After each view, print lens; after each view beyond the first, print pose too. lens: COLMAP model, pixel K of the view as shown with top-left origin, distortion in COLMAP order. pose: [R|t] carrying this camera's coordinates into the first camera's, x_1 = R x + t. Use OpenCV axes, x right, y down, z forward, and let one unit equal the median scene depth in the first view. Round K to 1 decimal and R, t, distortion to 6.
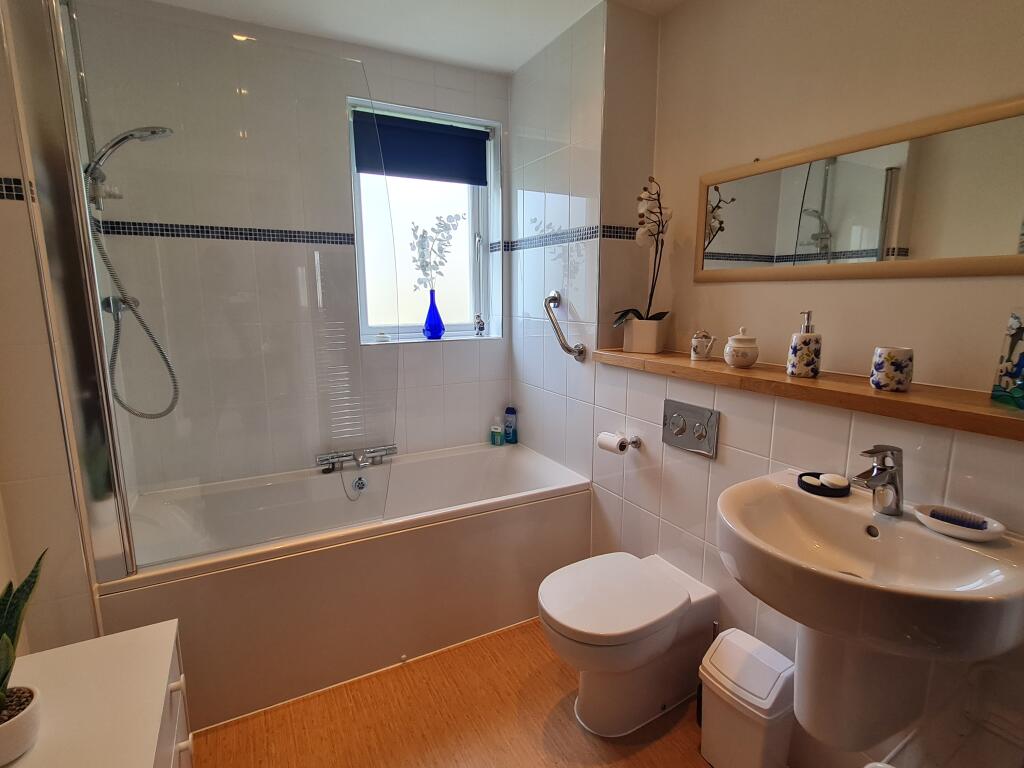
lens RADIAL K [[520.8, 0, 507.2], [0, 520.8, 385.7], [0, 0, 1]] dist [-0.003957, 0.003289]
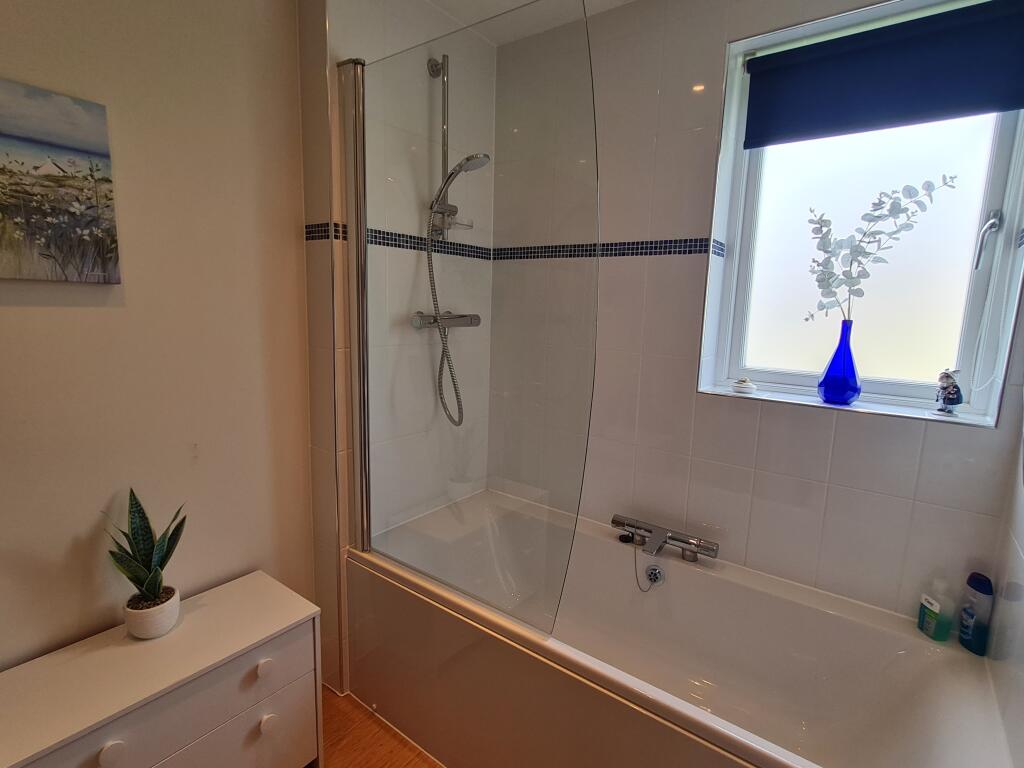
lens RADIAL K [[520.8, 0, 509.9], [0, 520.8, 382.4], [0, 0, 1]] dist [-0.003957, 0.003289]
pose [[0.418013, 0.156443, -0.894869, 0.240165], [-0.179453, 0.979870, 0.087476, -0.102408], [0.890540, 0.124021, 0.437672, 0.431147]]
